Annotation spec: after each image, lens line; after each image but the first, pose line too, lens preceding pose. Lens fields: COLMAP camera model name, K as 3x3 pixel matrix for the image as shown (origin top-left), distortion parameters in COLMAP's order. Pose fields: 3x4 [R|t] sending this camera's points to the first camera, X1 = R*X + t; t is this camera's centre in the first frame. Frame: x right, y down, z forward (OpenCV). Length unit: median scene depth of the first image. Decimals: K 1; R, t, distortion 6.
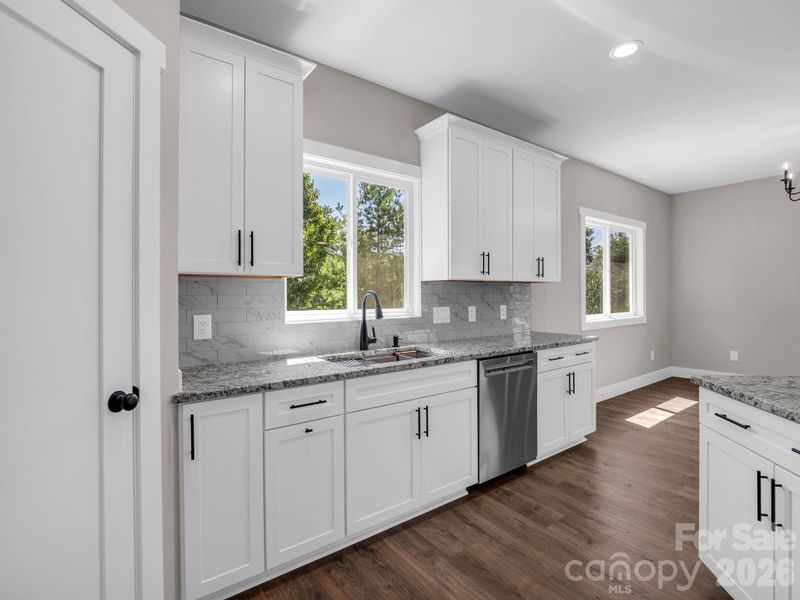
lens RADIAL K [[388.7, 0, 400.0], [0, 388.7, 300.0], [0, 0, 1]] dist [-0.006374, -0.000652]
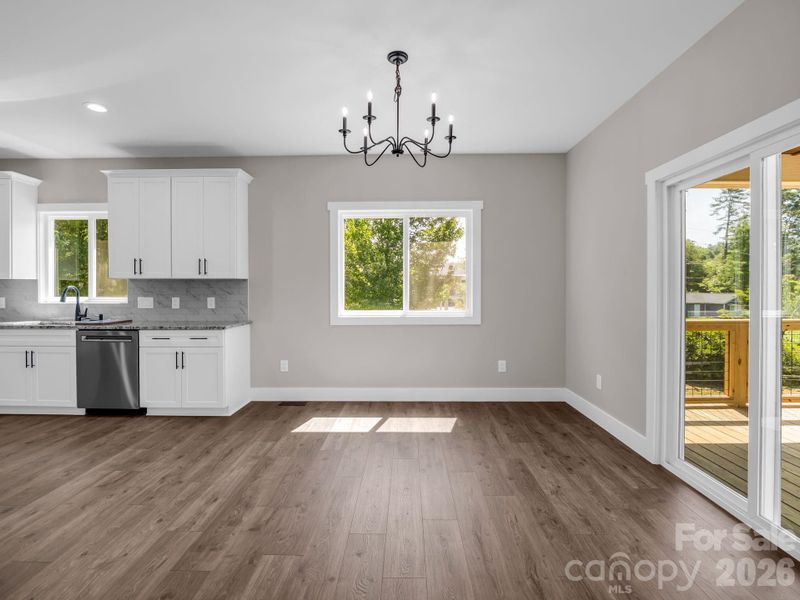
lens RADIAL K [[303.9, 0, 399.5], [0, 303.9, 318.3], [0, 0, 1]] dist [-0.002511, -0.000177]
pose [[0.785708, 0.052636, -0.616355, 1.514352], [-0.011054, 0.997409, 0.071085, 0.004256], [0.618499, -0.049039, 0.784254, 0.651684]]
